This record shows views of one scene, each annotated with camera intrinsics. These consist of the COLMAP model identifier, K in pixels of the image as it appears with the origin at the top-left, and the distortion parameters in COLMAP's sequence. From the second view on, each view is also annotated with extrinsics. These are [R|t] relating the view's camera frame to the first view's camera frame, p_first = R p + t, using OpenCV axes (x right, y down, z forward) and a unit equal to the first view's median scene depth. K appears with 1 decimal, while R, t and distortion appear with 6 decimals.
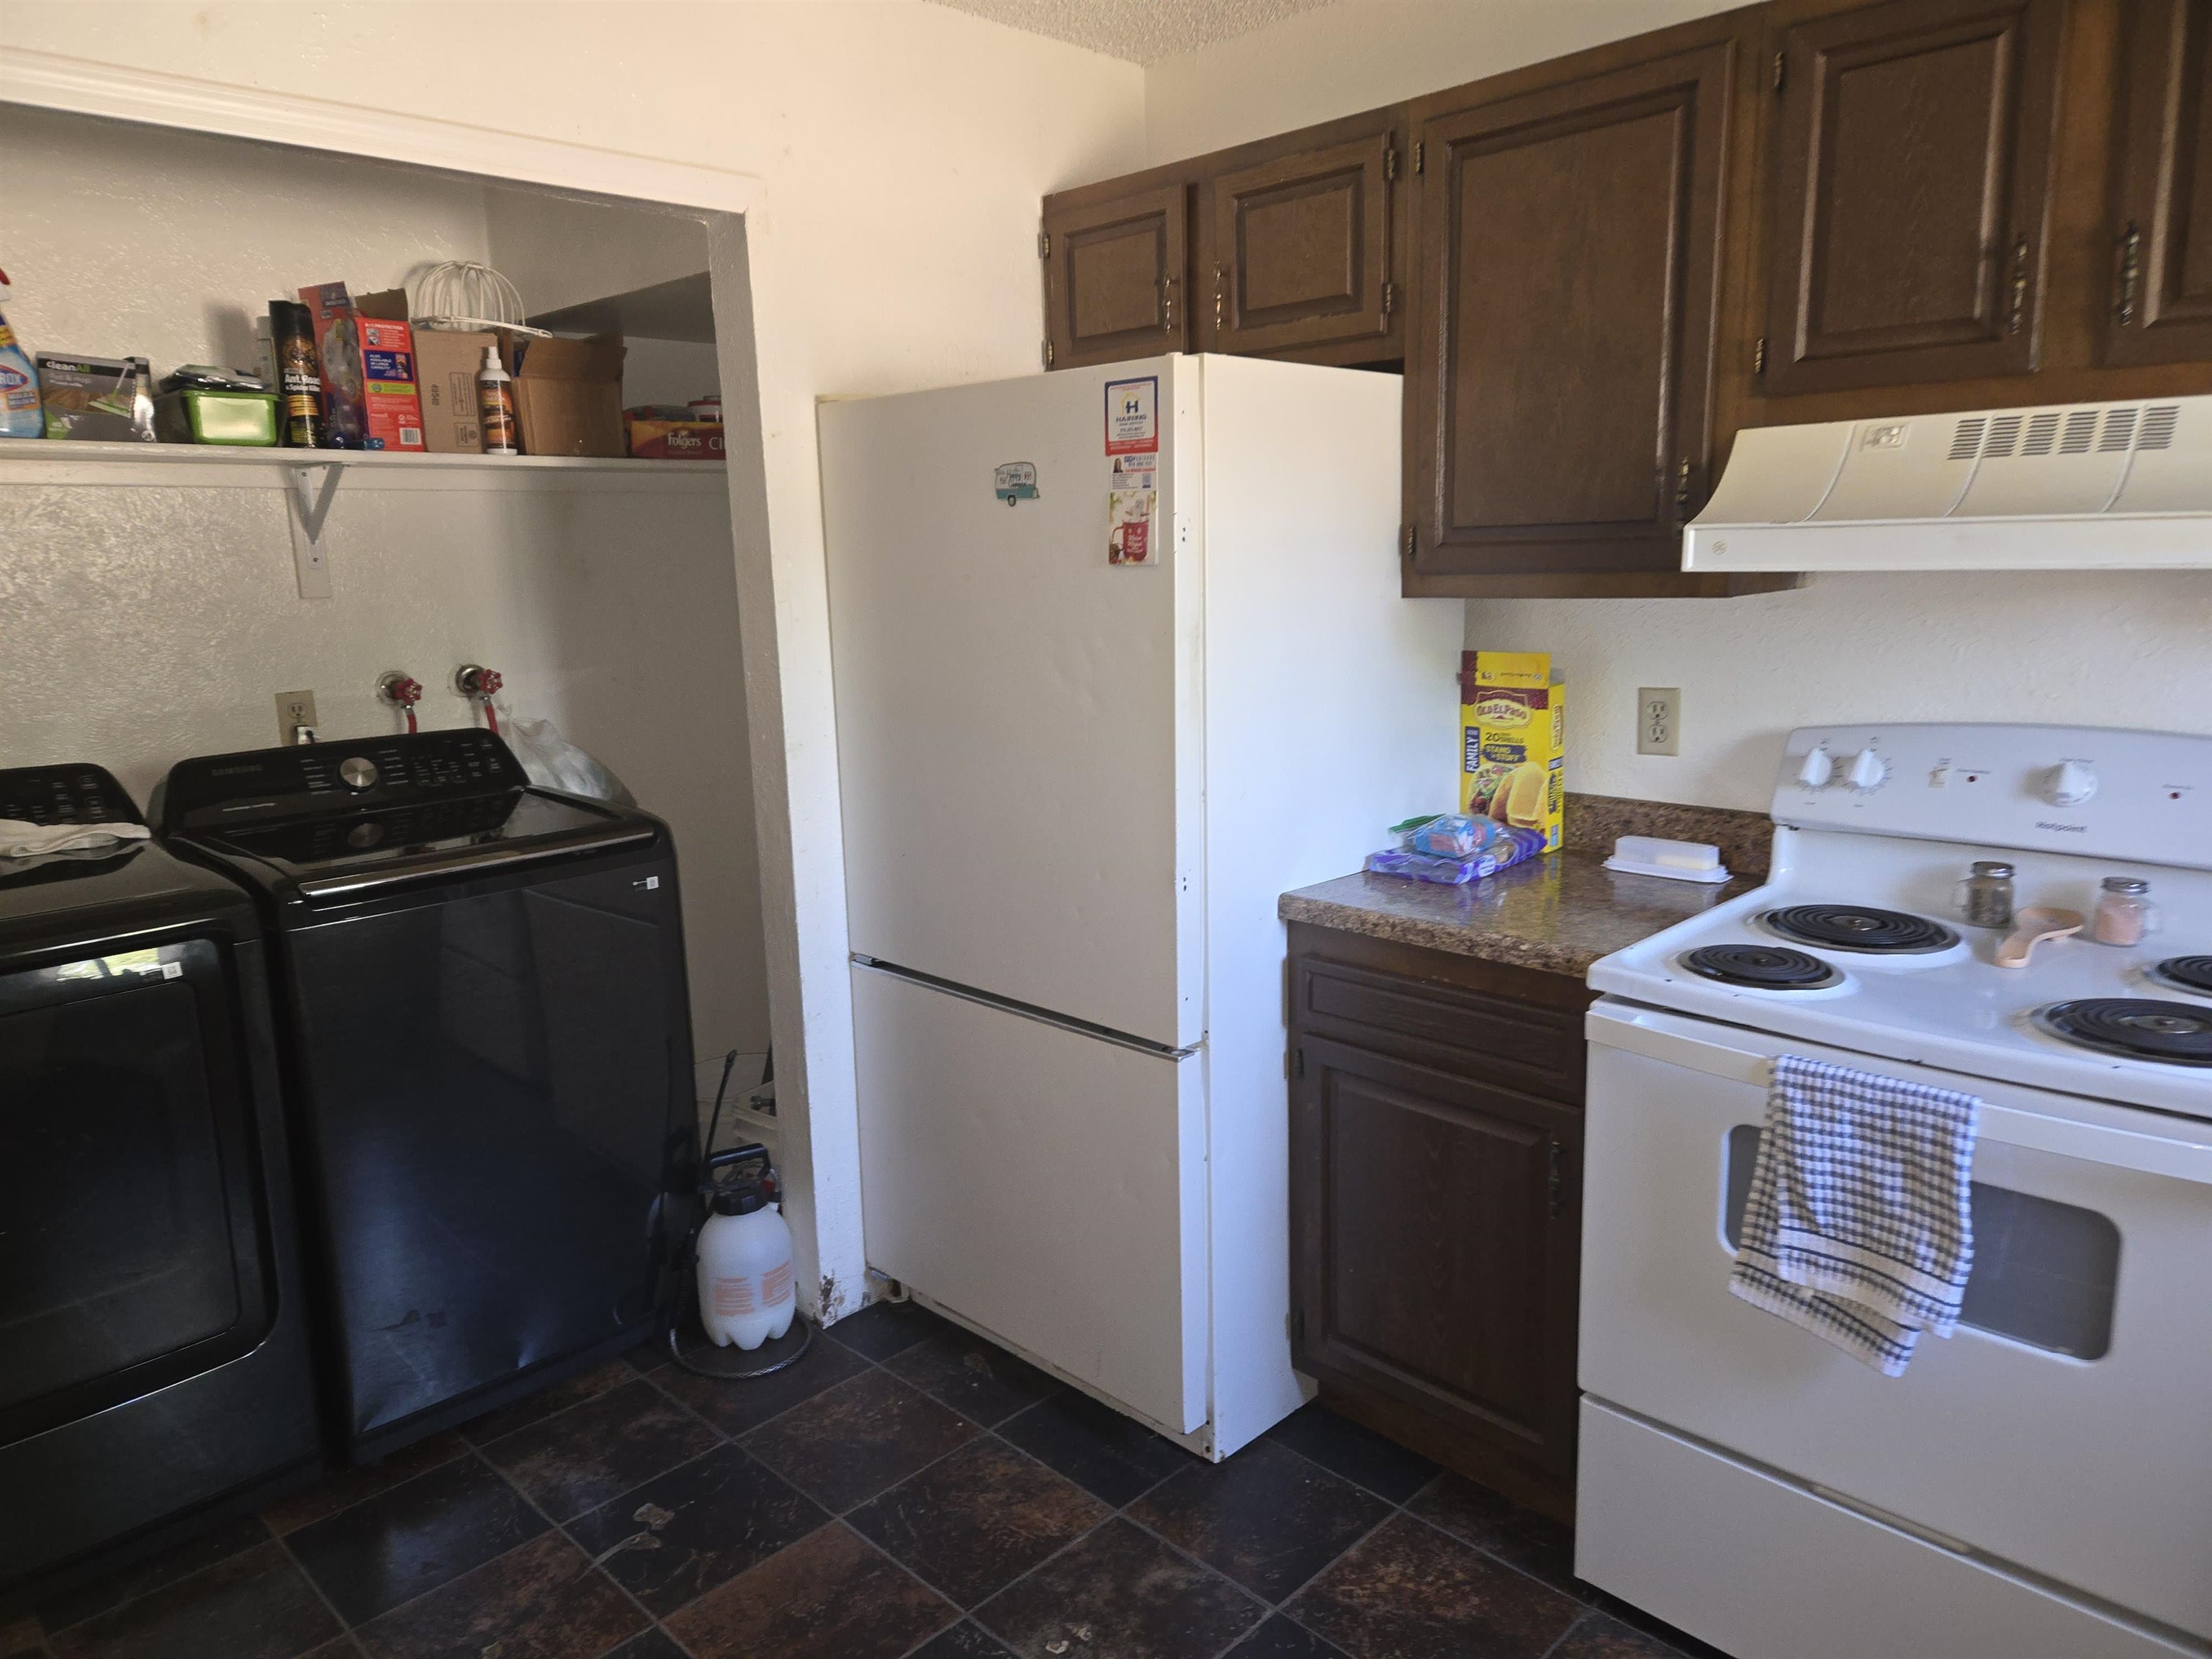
lens RADIAL K [[1508.9, 0, 1106.0], [0, 1508.9, 829.5], [0, 0, 1]] dist [0.086619, -0.082450]
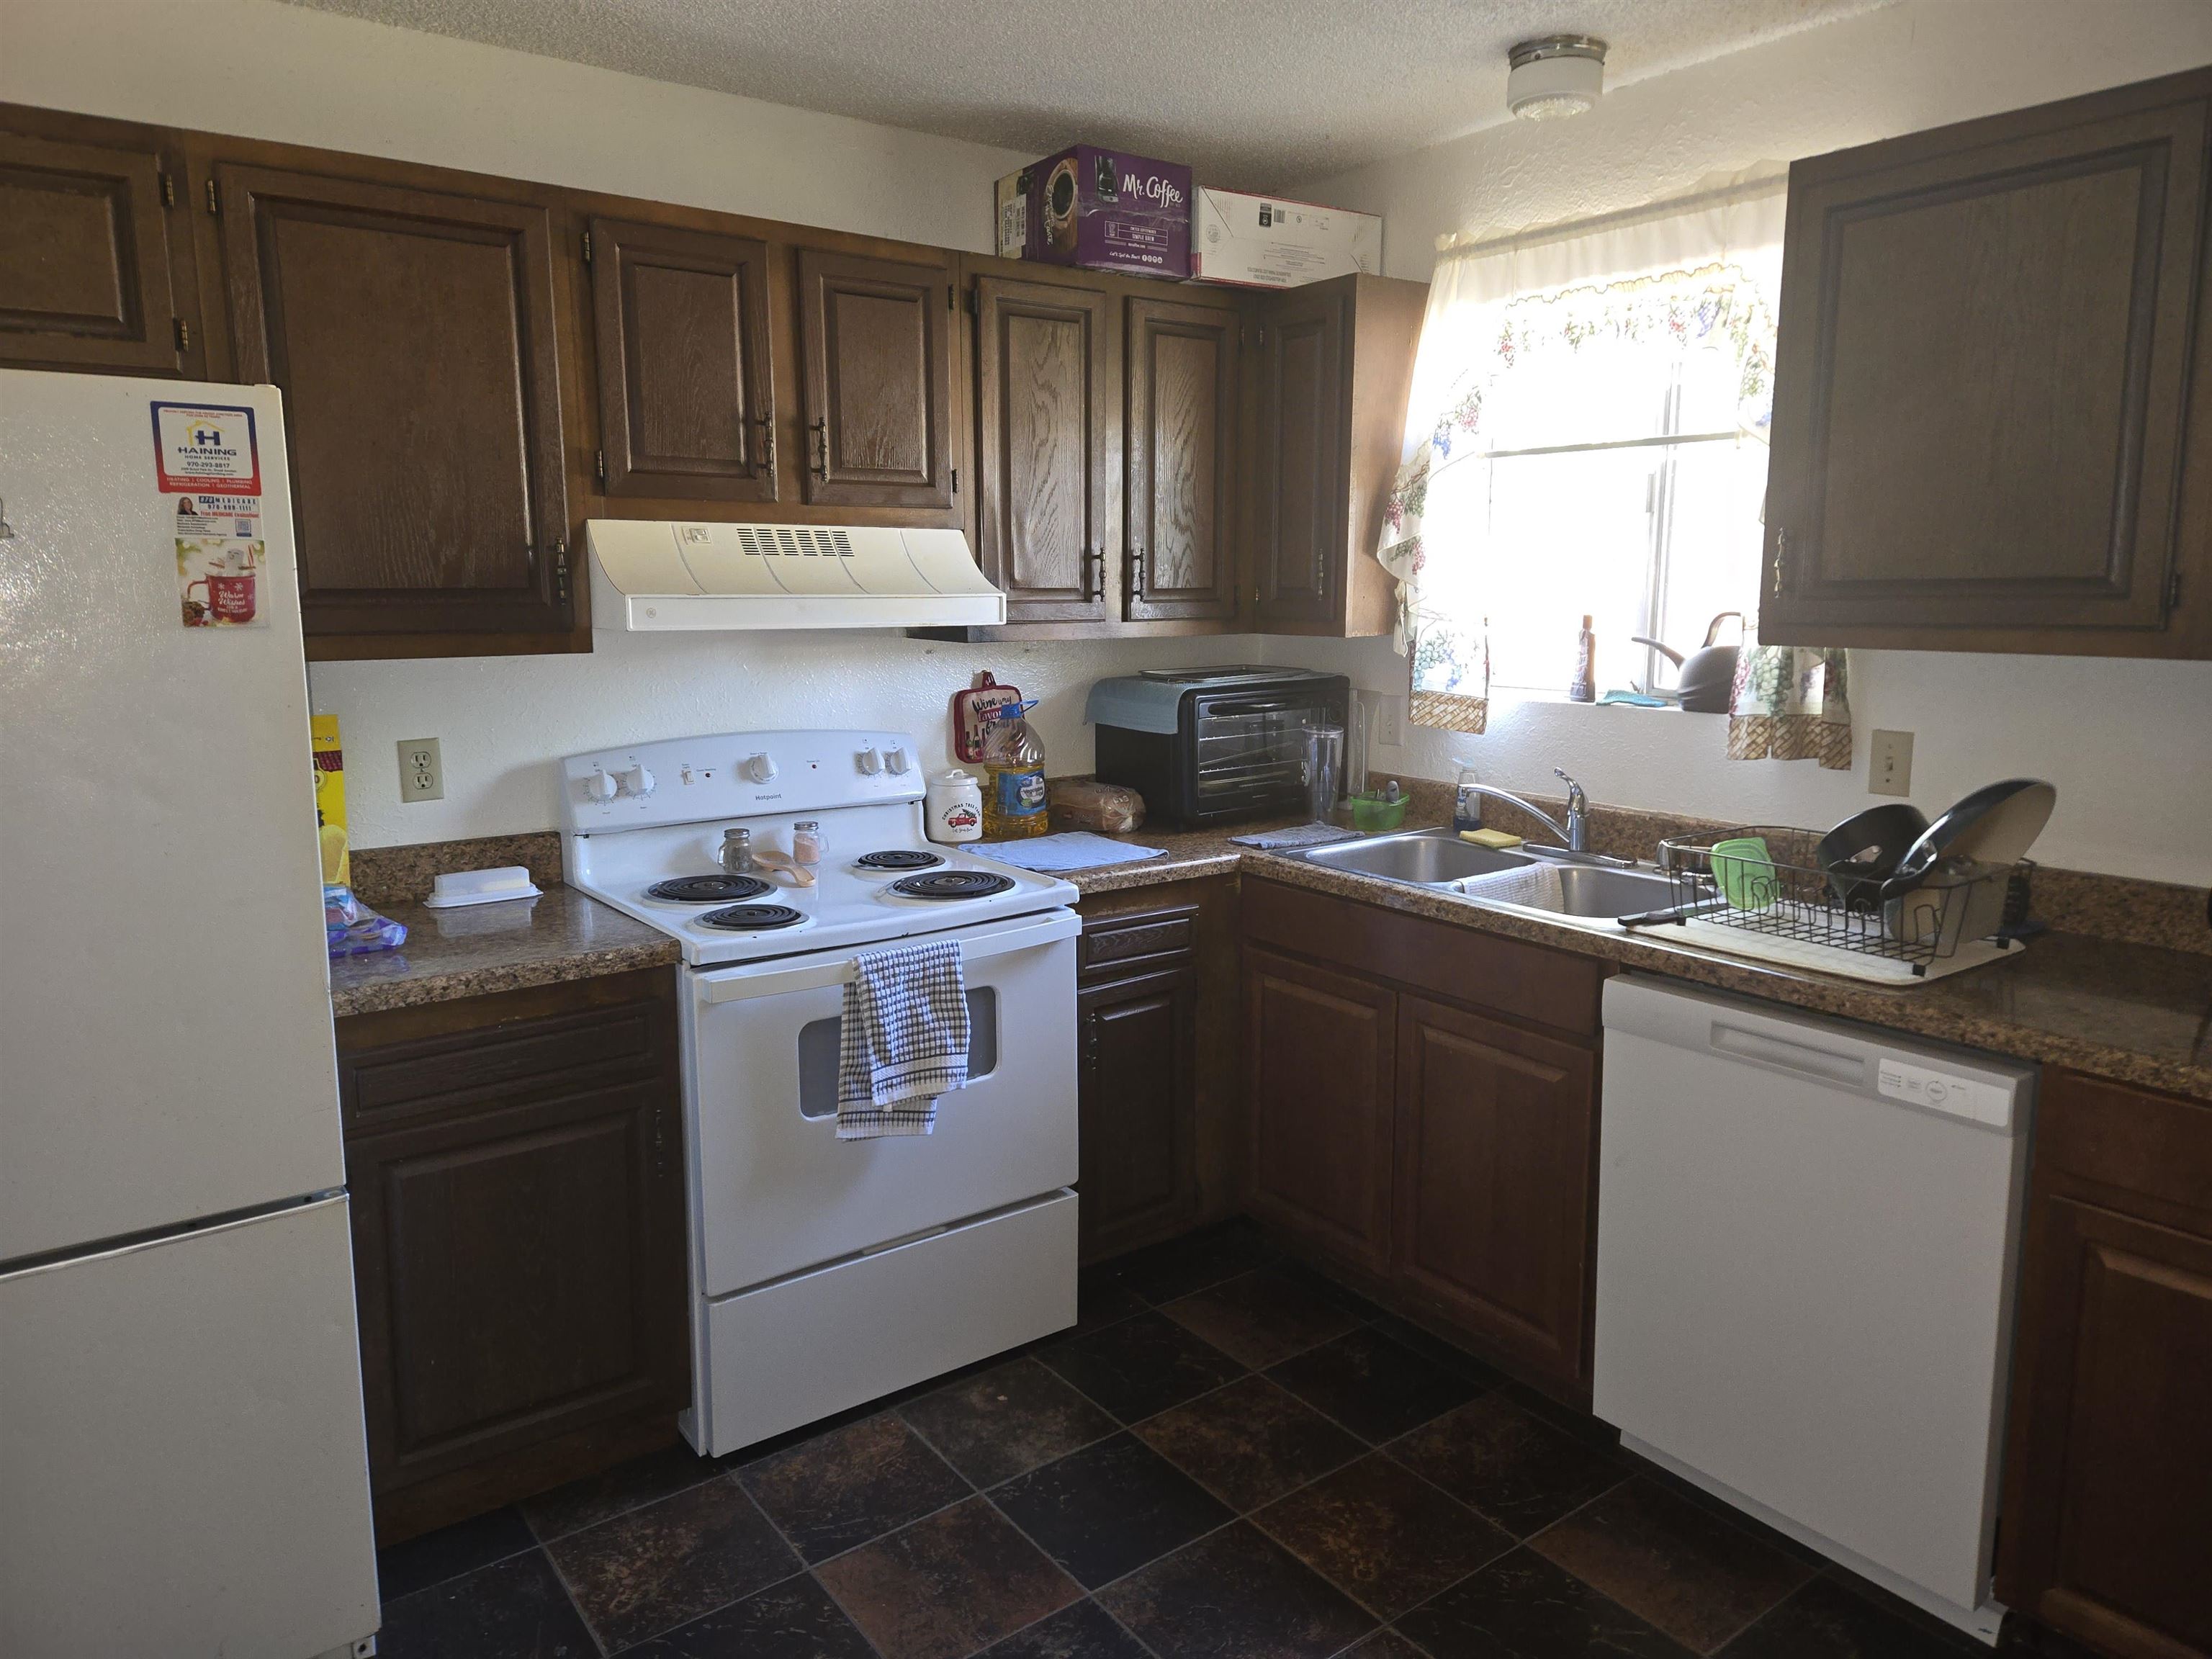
lens RADIAL K [[1469.8, 0, 1103.0], [0, 1469.8, 794.1], [0, 0, 1]] dist [0.079514, -0.054823]
pose [[0.138592, -0.119637, 0.983097, -0.737648], [0.183588, 0.978574, 0.093206, -0.076201], [-0.973184, 0.167568, 0.157586, 0.431065]]
